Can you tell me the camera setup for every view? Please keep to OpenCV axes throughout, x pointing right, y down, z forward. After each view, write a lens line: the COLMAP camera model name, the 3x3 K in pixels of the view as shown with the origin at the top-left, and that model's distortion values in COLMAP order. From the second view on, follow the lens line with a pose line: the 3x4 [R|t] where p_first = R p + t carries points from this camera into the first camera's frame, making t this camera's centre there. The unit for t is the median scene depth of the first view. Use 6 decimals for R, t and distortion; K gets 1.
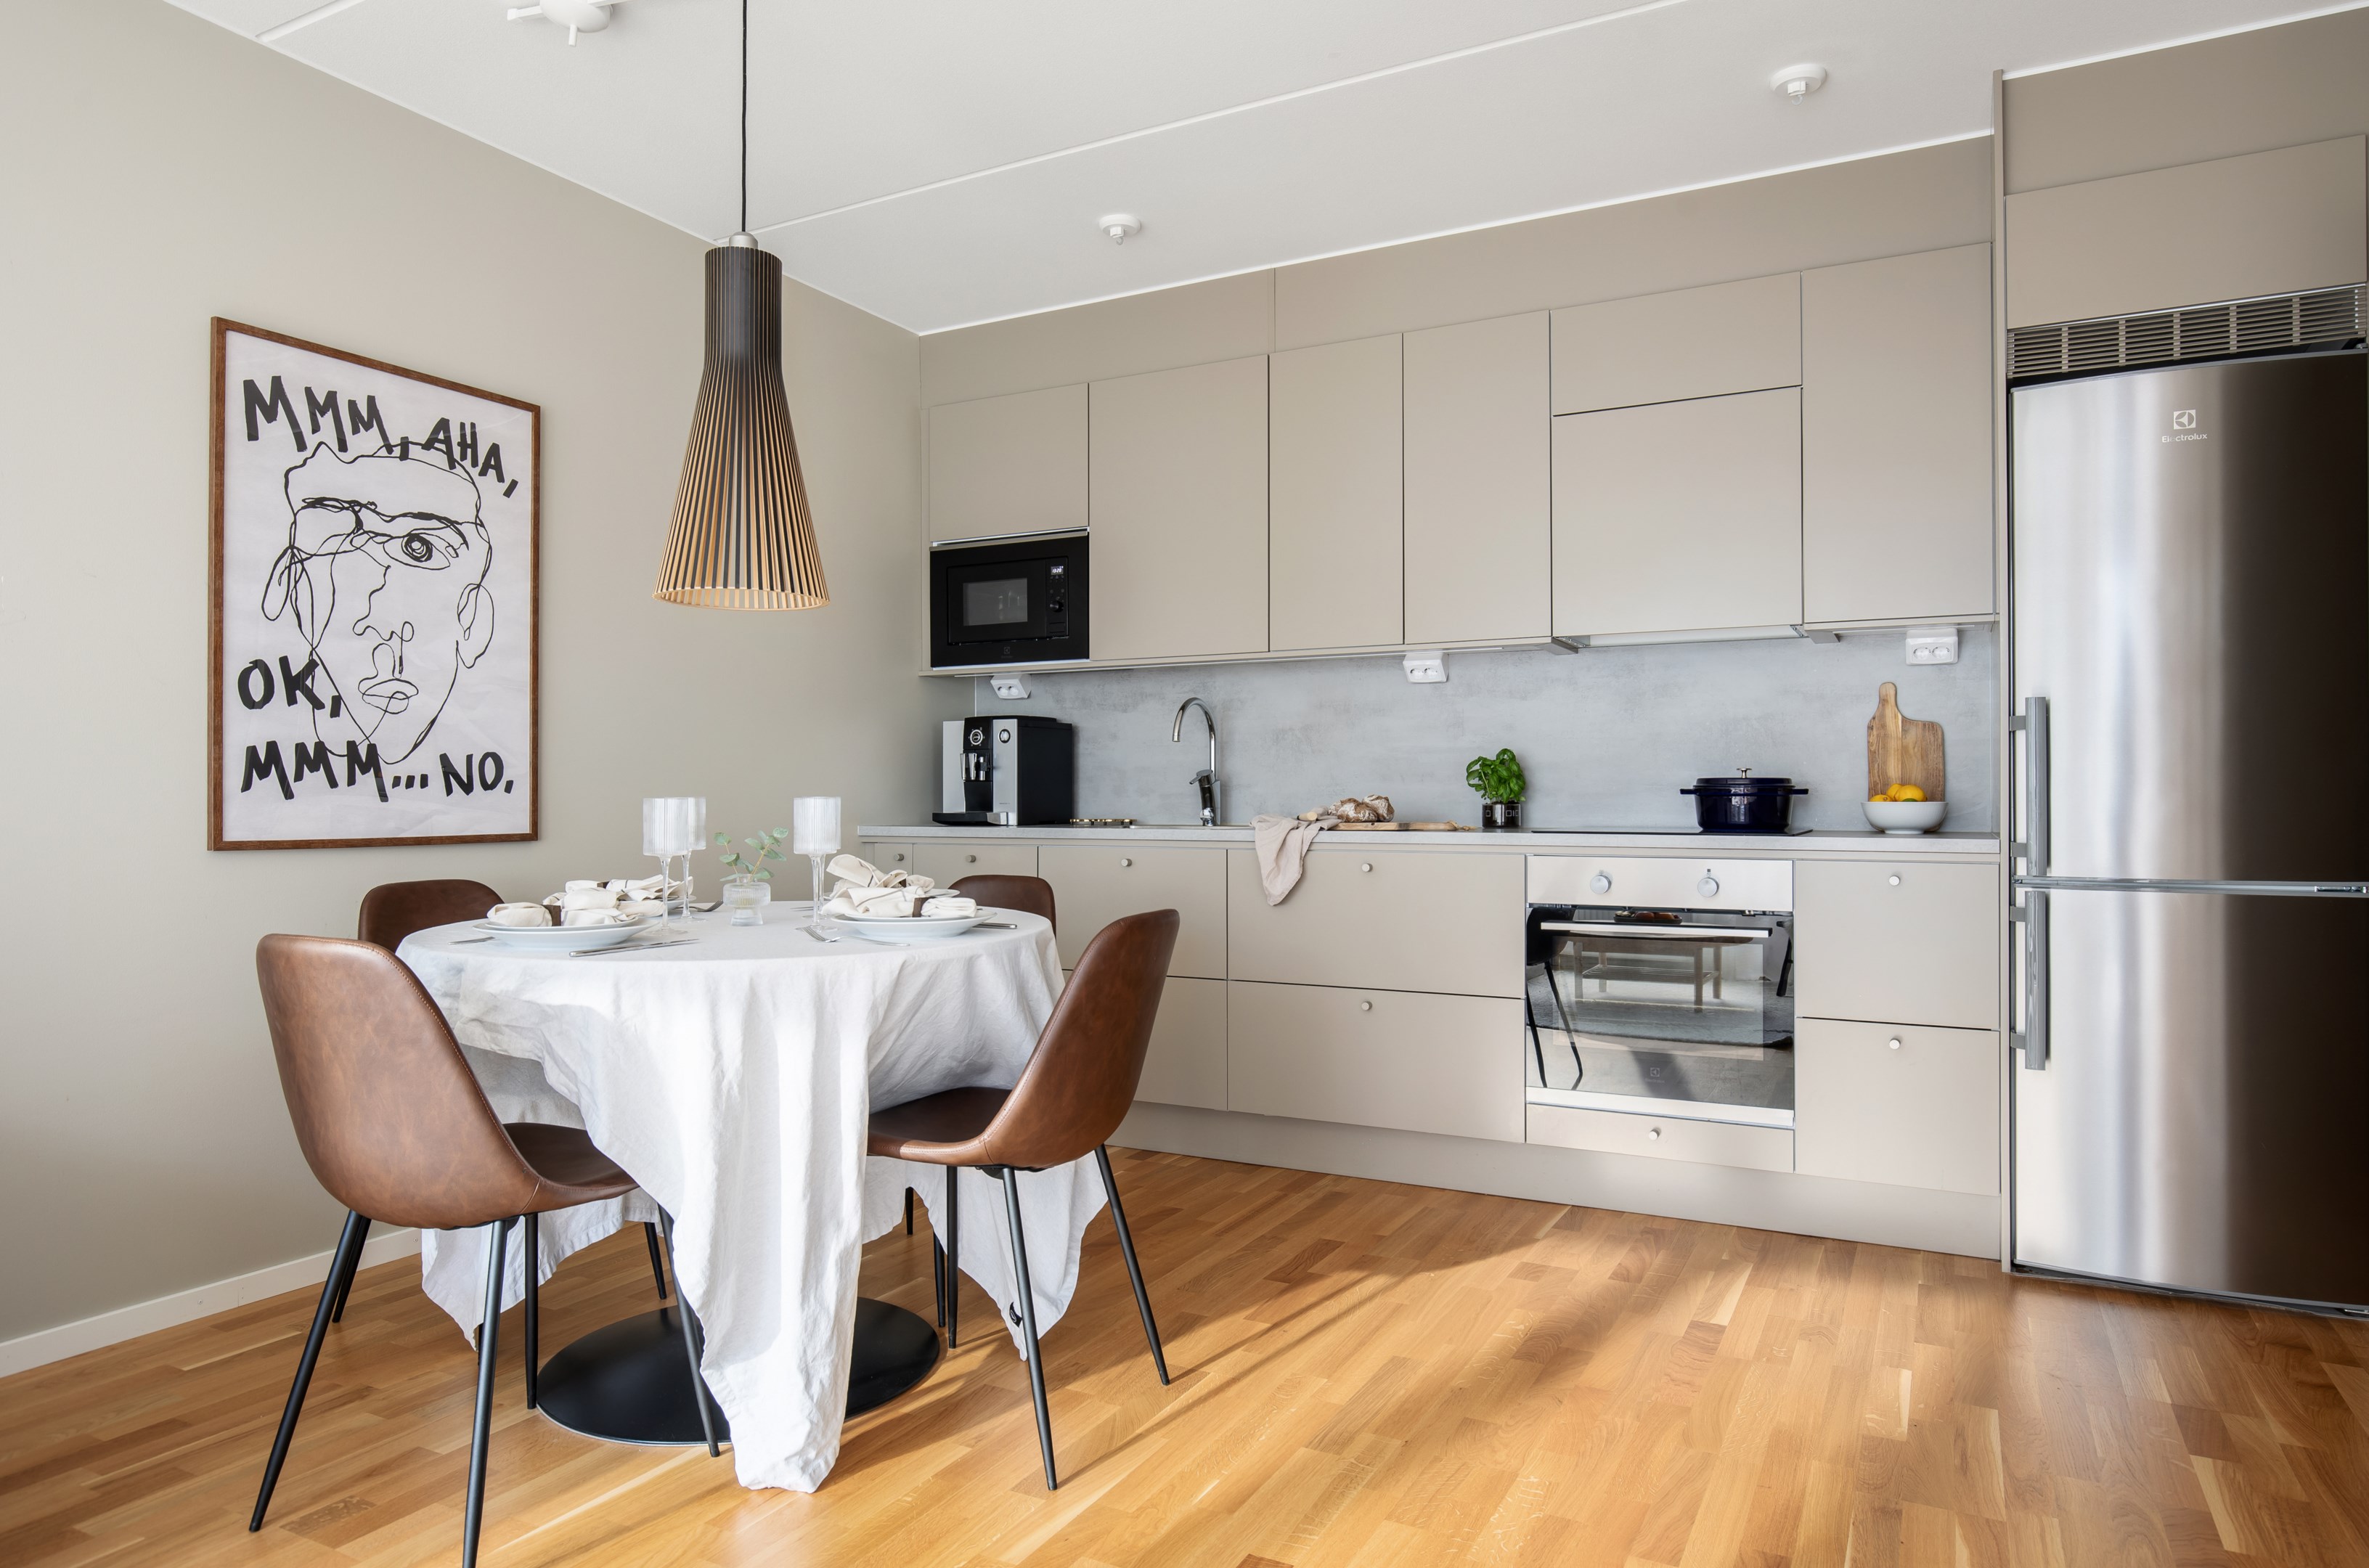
lens RADIAL K [[1465.8, 0, 1120.9], [0, 1465.8, 793.2], [0, 0, 1]] dist [-0.003221, -0.000982]
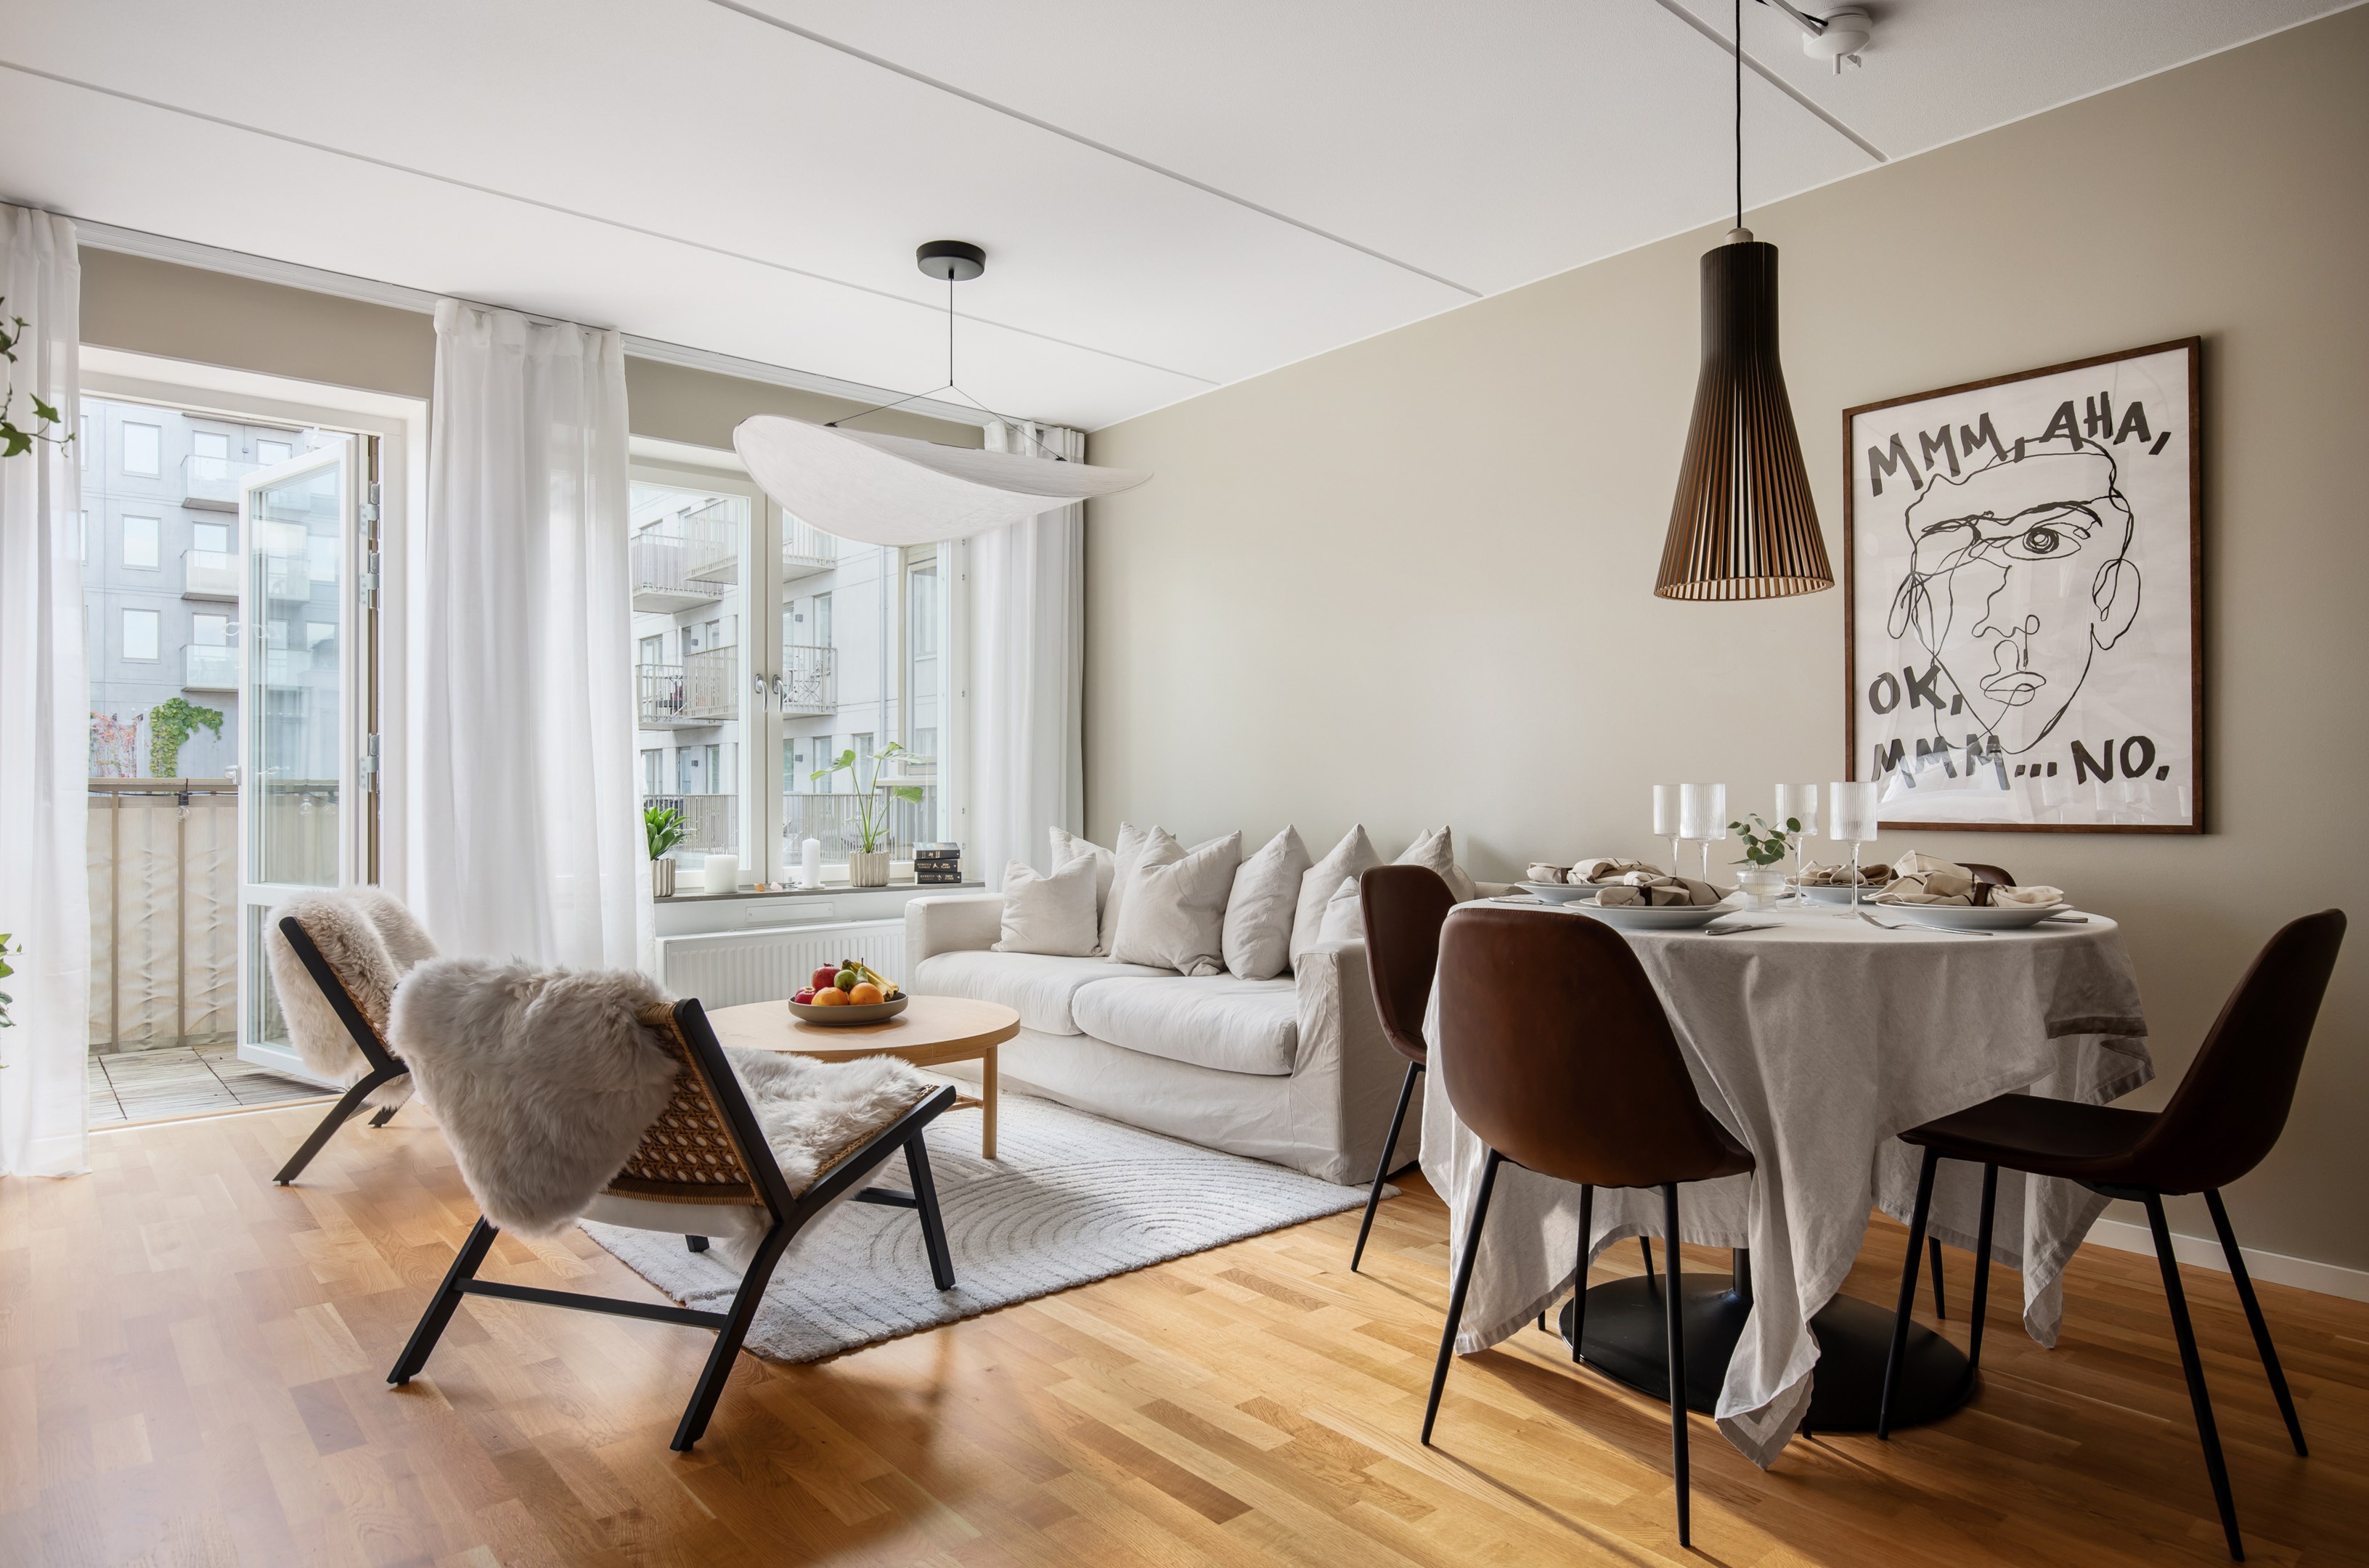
lens RADIAL K [[1370.7, 0, 1184.5], [0, 1370.7, 784.0], [0, 0, 1]] dist [-0.010229, 0.002854]
pose [[-0.344463, -0.004565, -0.938789, 0.618548], [0.004990, 0.999965, -0.006693, 0.005236], [0.938787, -0.006990, -0.344428, 0.770622]]
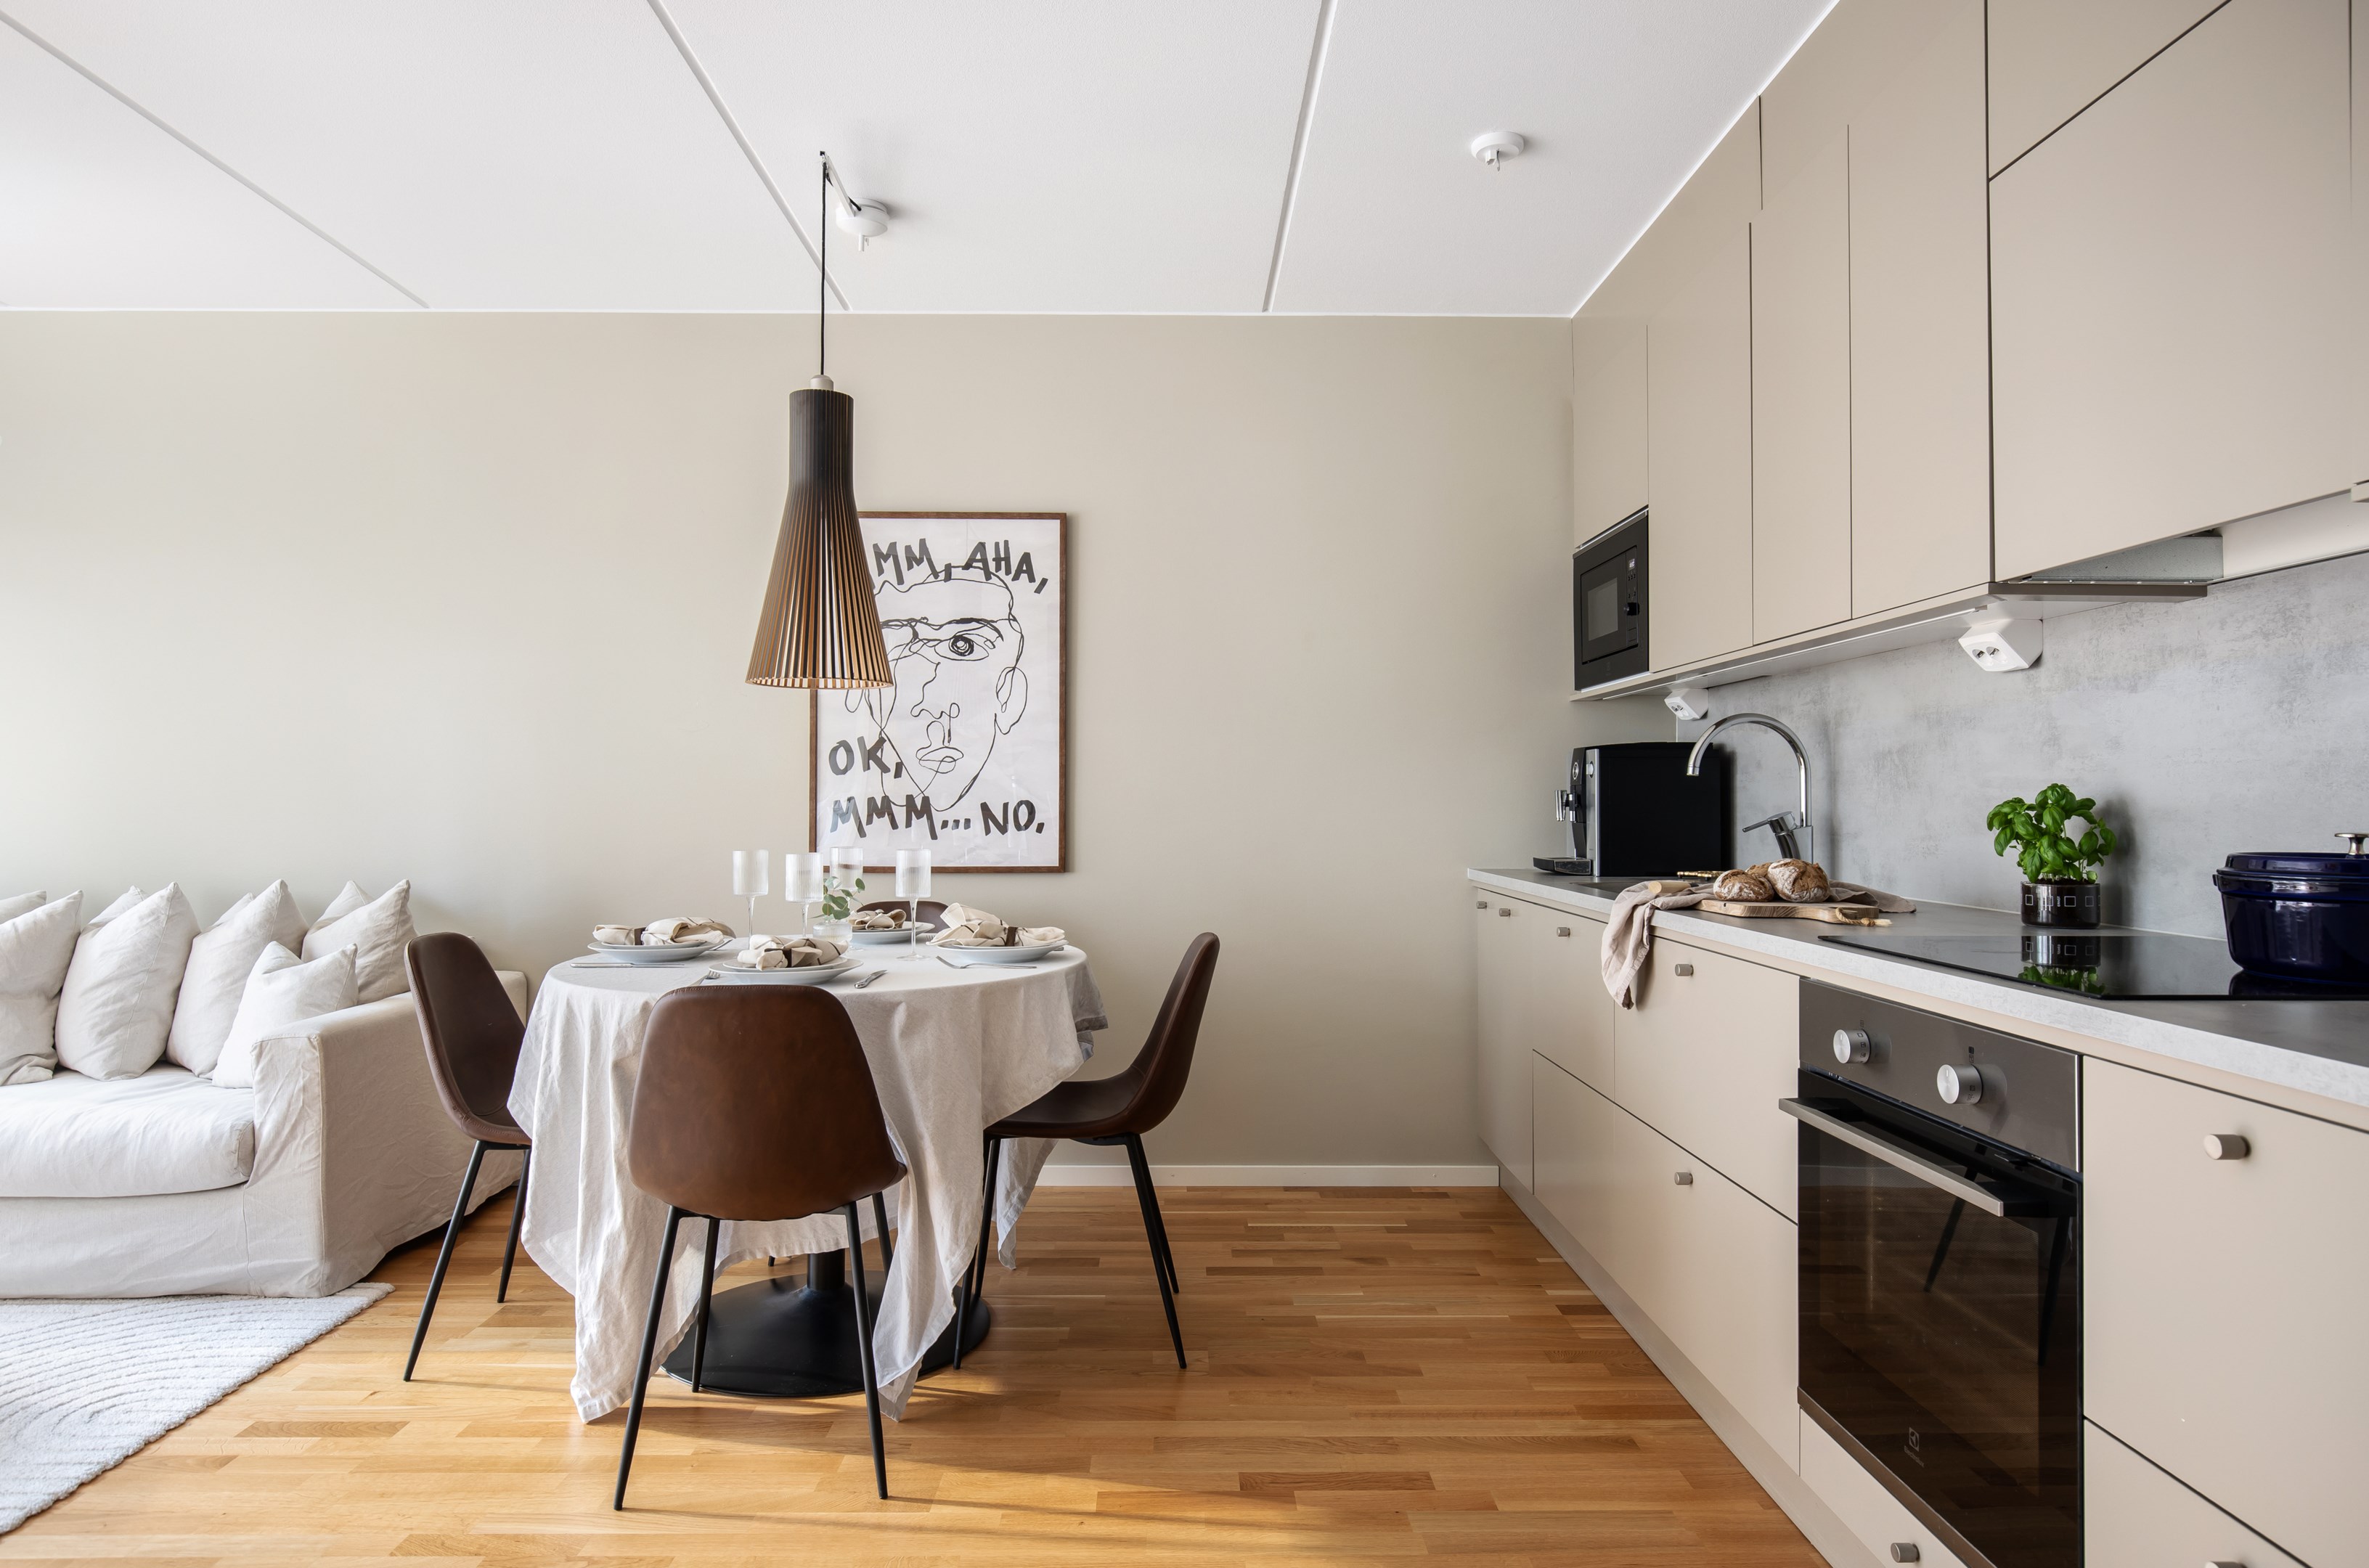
lens RADIAL K [[1370.7, 0, 1184.5], [0, 1370.7, 784.0], [0, 0, 1]] dist [-0.010229, 0.002854]
pose [[0.495433, -0.009313, -0.868596, 0.684775], [0.000187, 0.999944, -0.010615, -0.031022], [0.868646, 0.005097, 0.495407, 0.569742]]
